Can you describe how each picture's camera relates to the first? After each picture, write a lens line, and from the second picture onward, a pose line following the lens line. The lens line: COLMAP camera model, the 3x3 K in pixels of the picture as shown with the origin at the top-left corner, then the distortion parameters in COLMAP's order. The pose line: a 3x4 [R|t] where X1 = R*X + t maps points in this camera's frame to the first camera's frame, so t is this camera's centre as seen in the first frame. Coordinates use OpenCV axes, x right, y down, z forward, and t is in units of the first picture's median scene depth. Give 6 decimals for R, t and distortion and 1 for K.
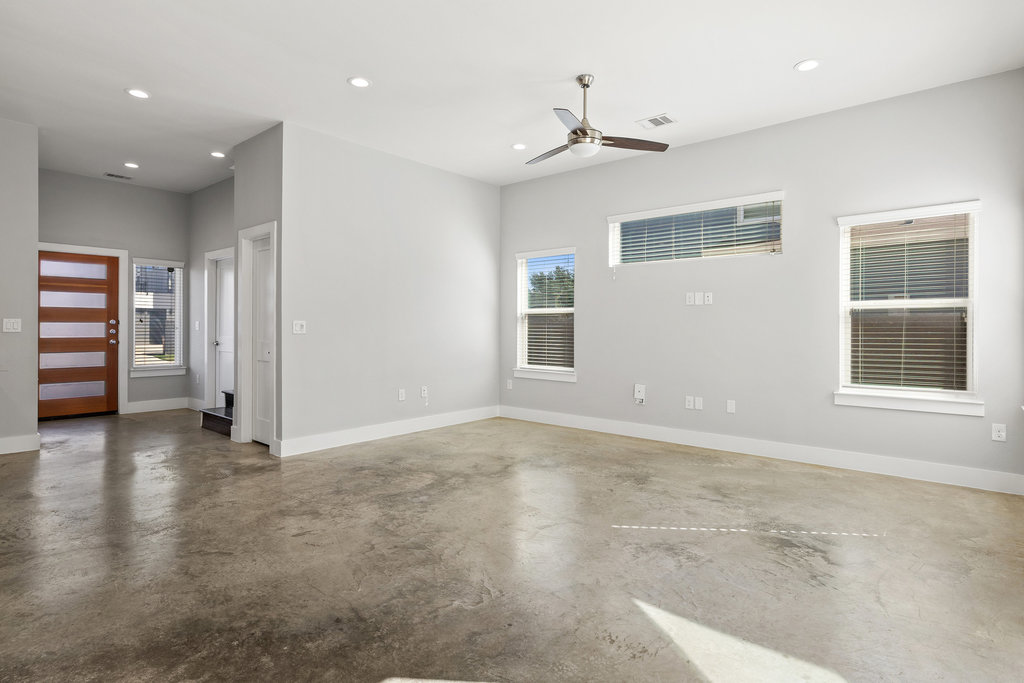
lens RADIAL K [[527.9, 0, 512.8], [0, 527.9, 332.8], [0, 0, 1]] dist [-0.001312, 0.001611]
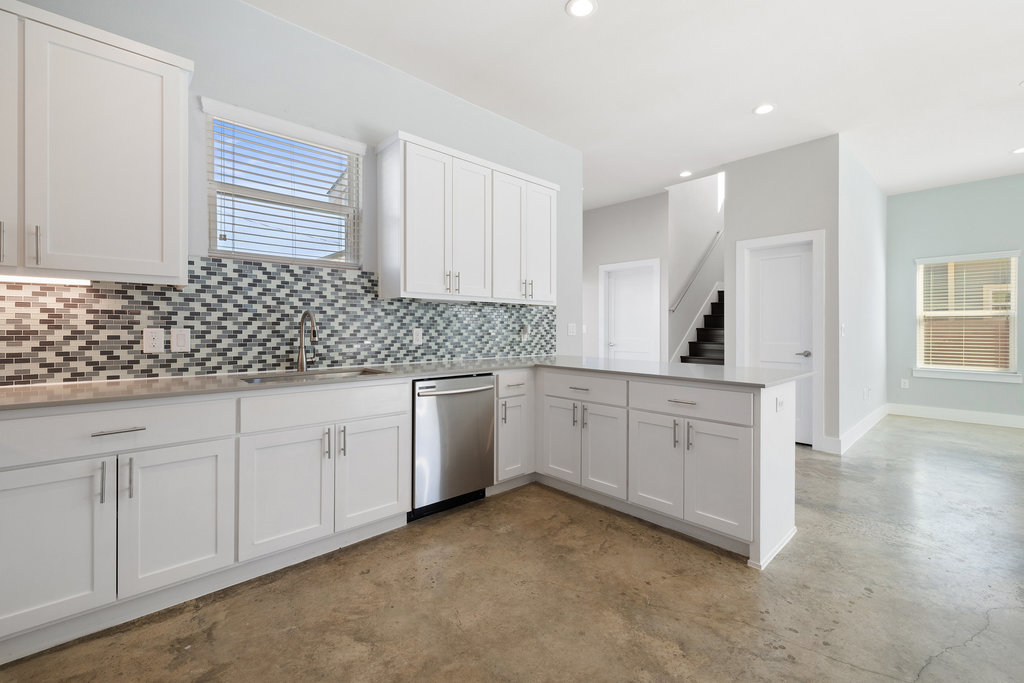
lens RADIAL K [[435.5, 0, 511.0], [0, 435.5, 326.6], [0, 0, 1]] dist [-0.000034, 0.002328]
pose [[0.992420, -0.005008, -0.122787, -1.190005], [0.003016, 0.999861, -0.016397, -0.006339], [0.122852, 0.015903, 0.992298, 0.076834]]
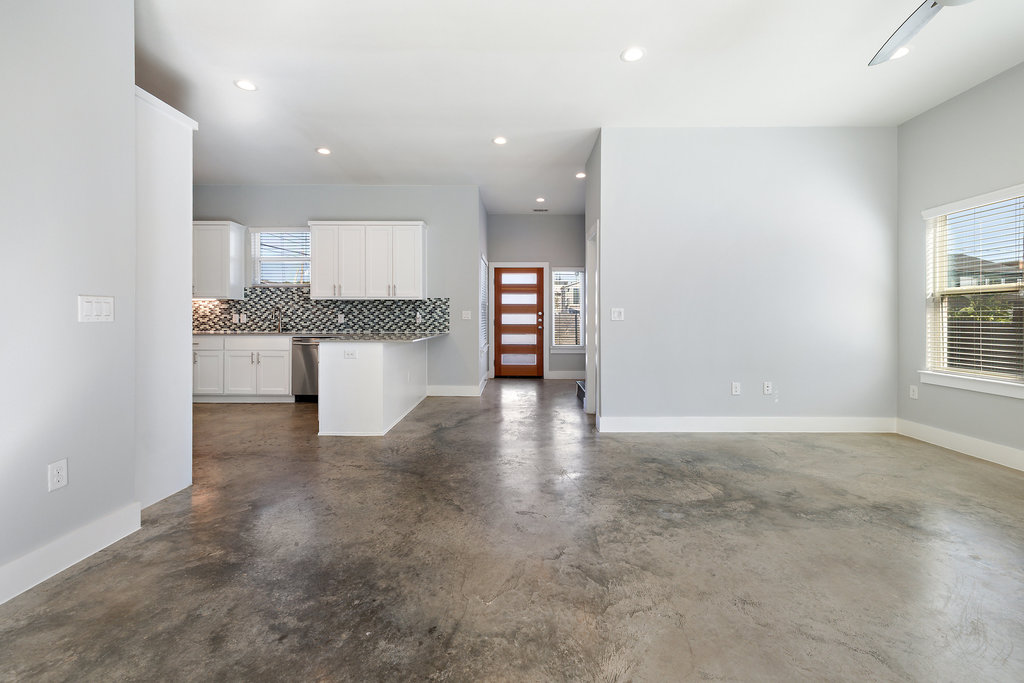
lens RADIAL K [[435.5, 0, 518.3], [0, 435.5, 323.0], [0, 0, 1]] dist [-0.000034, 0.002328]
pose [[0.646239, 0.003435, -0.763127, 0.177429], [-0.006900, 0.999975, -0.001341, 0.012164], [0.763103, 0.006132, 0.646247, 0.340555]]
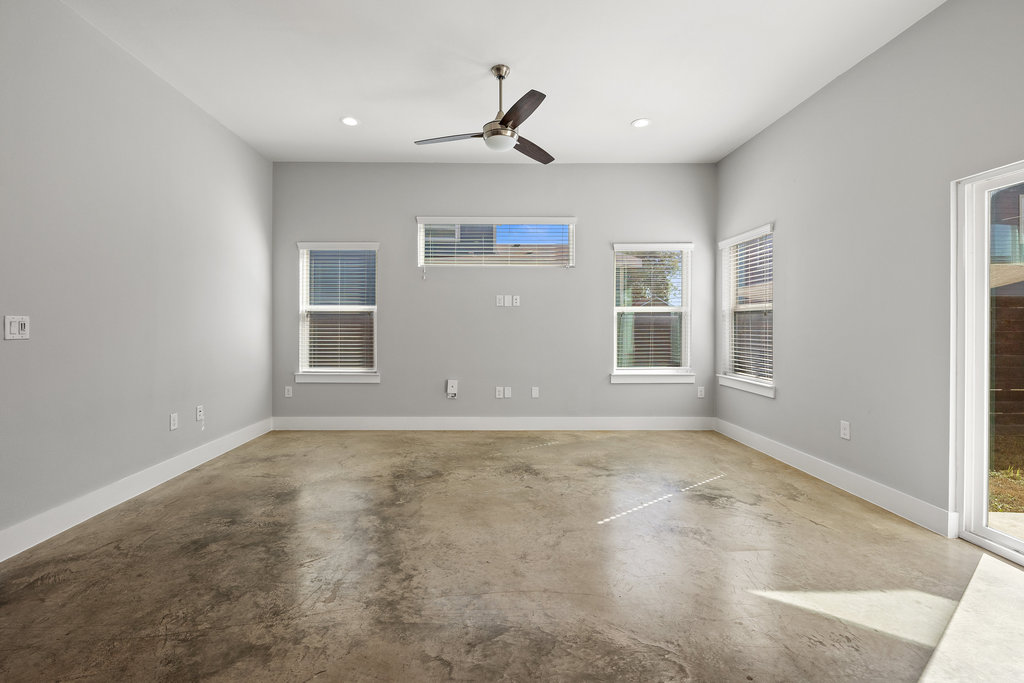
lens RADIAL K [[449.7, 0, 490.7], [0, 449.7, 331.3], [0, 0, 1]] dist [0.003439, 0.000627]
pose [[0.756182, -0.010462, 0.654277, -0.421925], [0.008034, 0.999945, 0.006704, -0.007258], [-0.654312, 0.000187, 0.756225, 0.385944]]
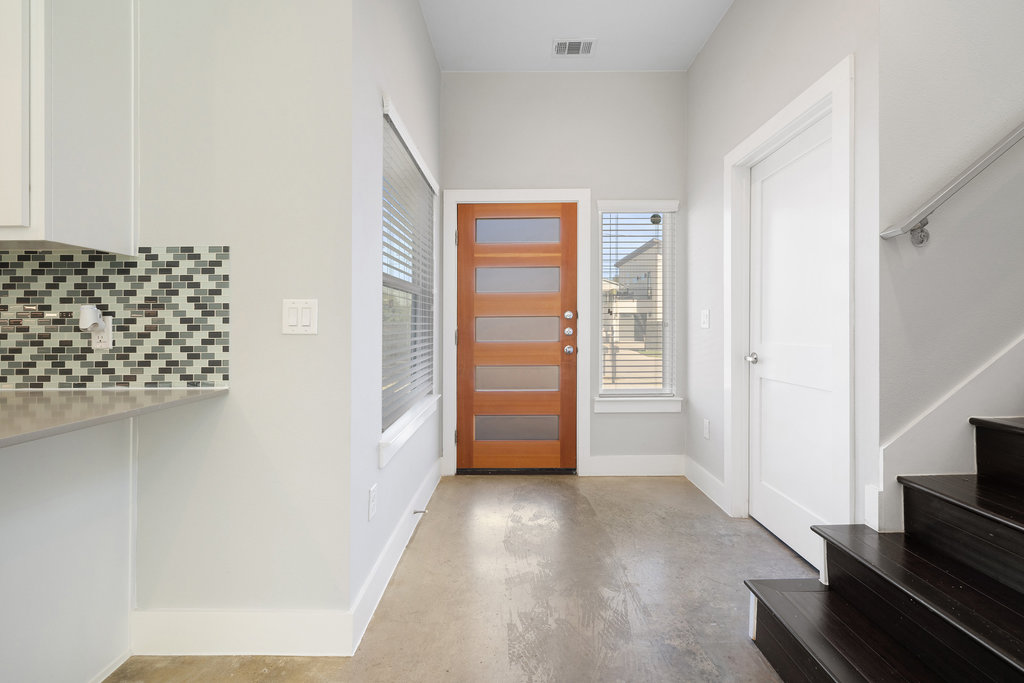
lens RADIAL K [[435.5, 0, 516.0], [0, 435.5, 326.6], [0, 0, 1]] dist [-0.000034, 0.002328]
pose [[0.644765, -0.008328, -0.764335, -0.749291], [-0.000221, 0.999939, -0.011081, -0.004326], [0.764380, 0.007314, 0.644724, 1.129527]]
